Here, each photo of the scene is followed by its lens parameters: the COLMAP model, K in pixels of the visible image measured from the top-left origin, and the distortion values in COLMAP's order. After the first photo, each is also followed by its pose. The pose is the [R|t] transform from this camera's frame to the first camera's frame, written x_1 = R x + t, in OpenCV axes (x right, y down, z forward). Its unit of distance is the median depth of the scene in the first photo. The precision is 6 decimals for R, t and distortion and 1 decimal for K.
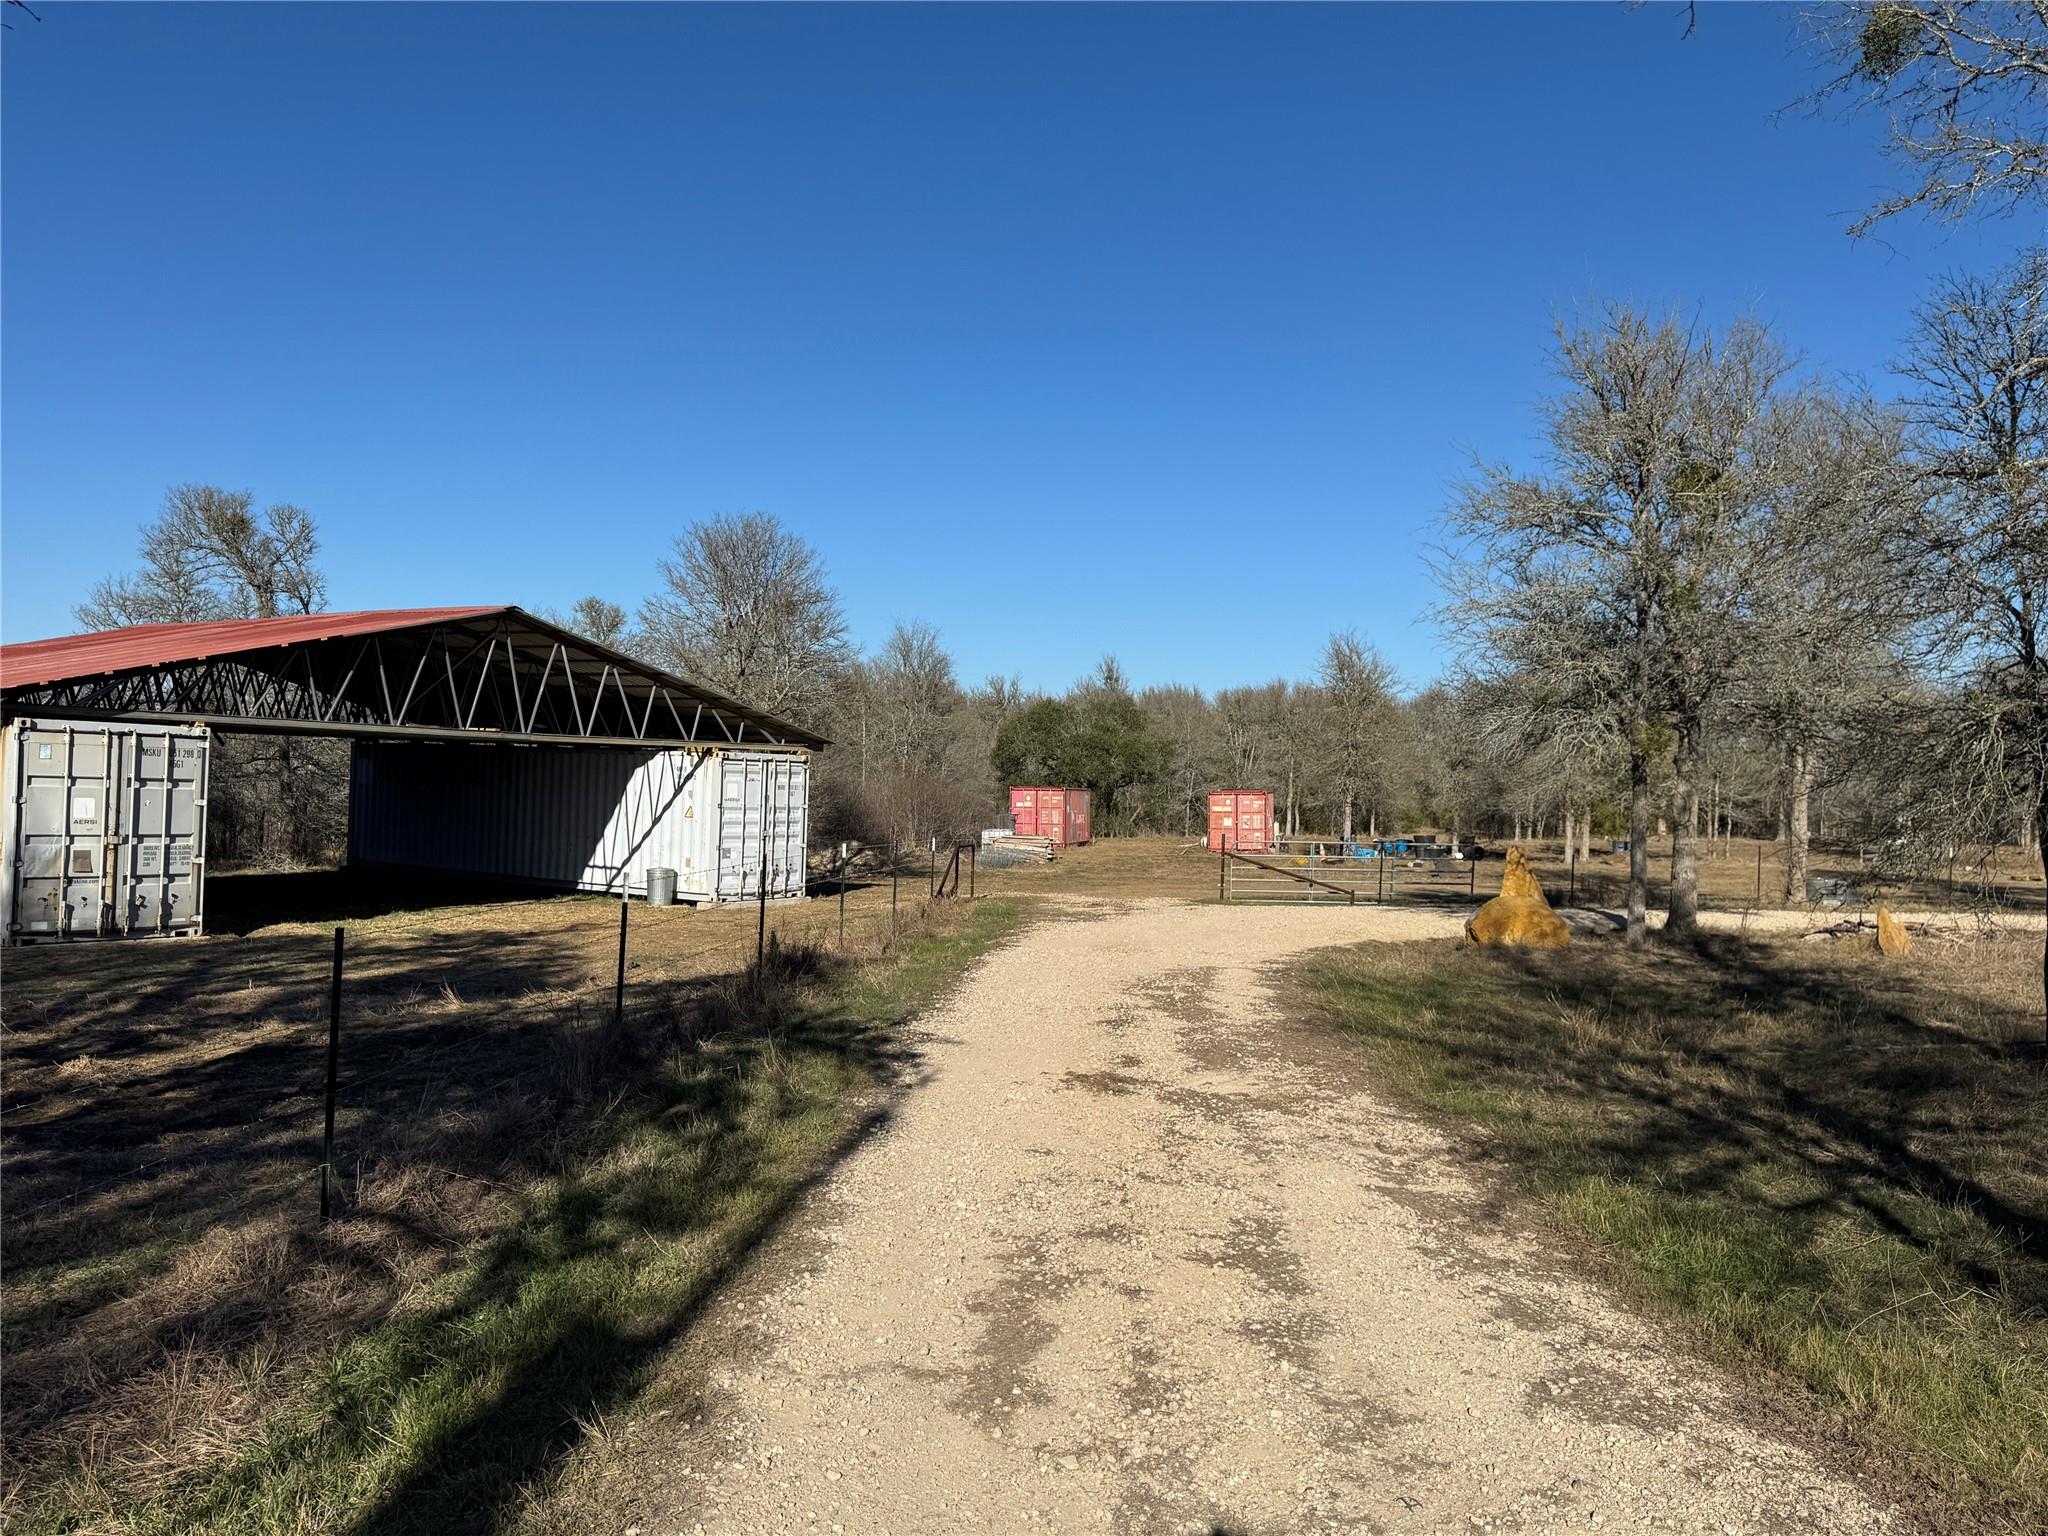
lens RADIAL K [[1578.1, 0, 1038.9], [0, 1578.1, 786.7], [0, 0, 1]] dist [0.097305, -0.136414]
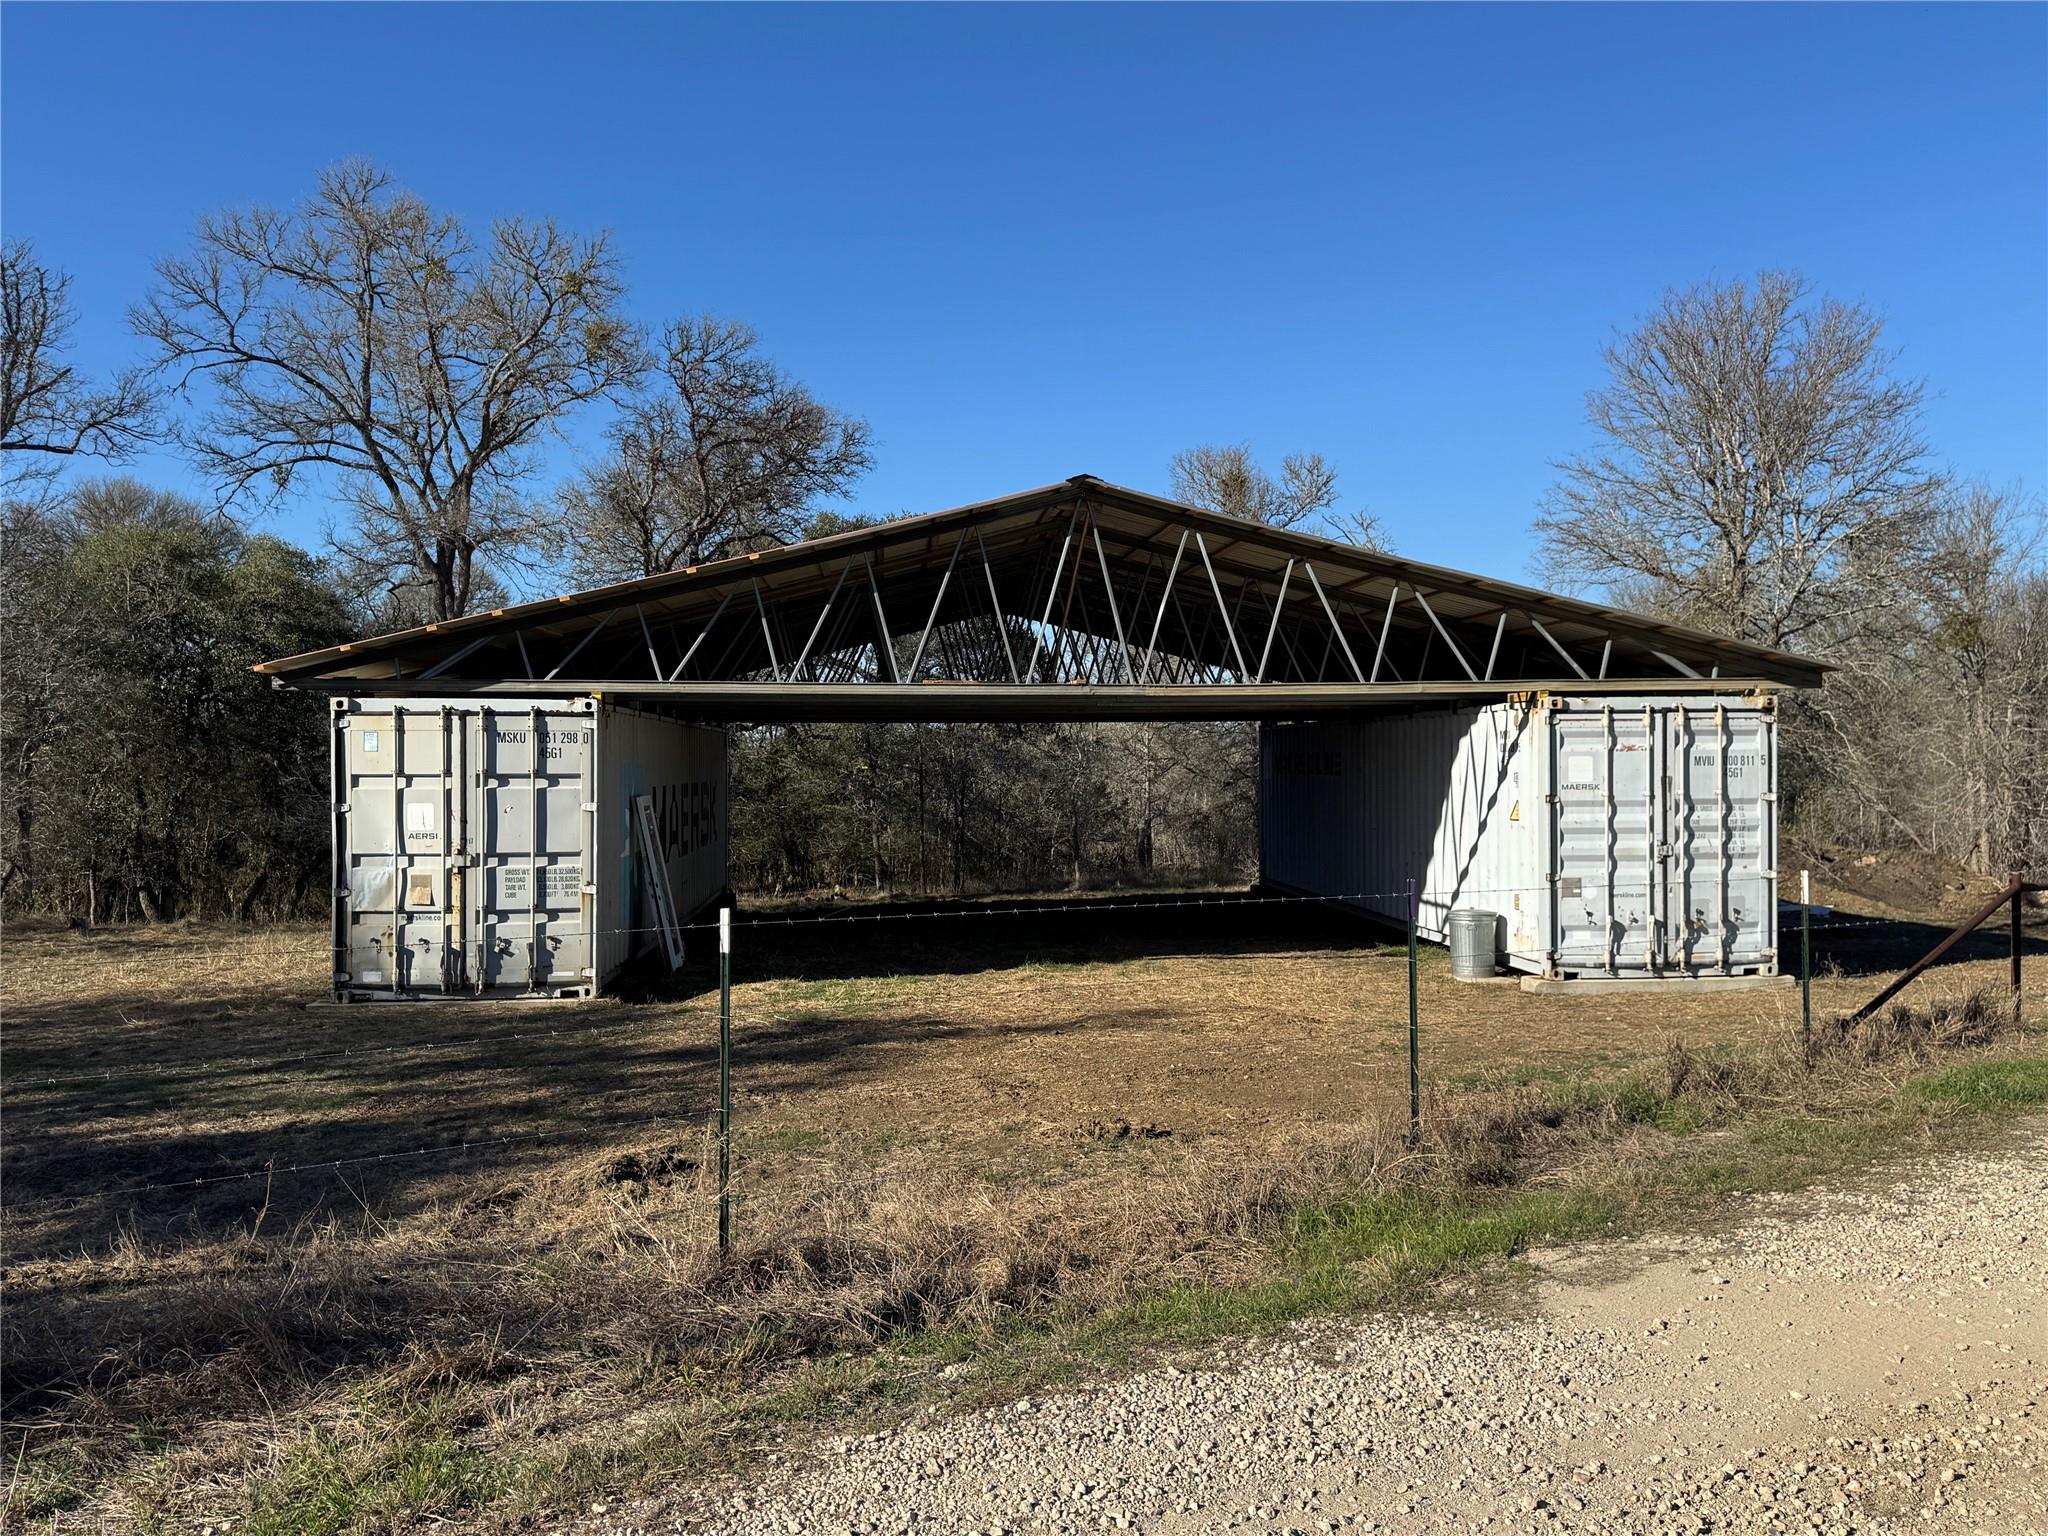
lens RADIAL K [[1578.1, 0, 1019.7], [0, 1578.1, 765.9], [0, 0, 1]] dist [0.097305, -0.136414]
pose [[0.645899, -0.033120, -0.762704, 0.093595], [0.023455, 0.999448, -0.023537, 0.009375], [0.763062, -0.002687, 0.646319, 0.511030]]
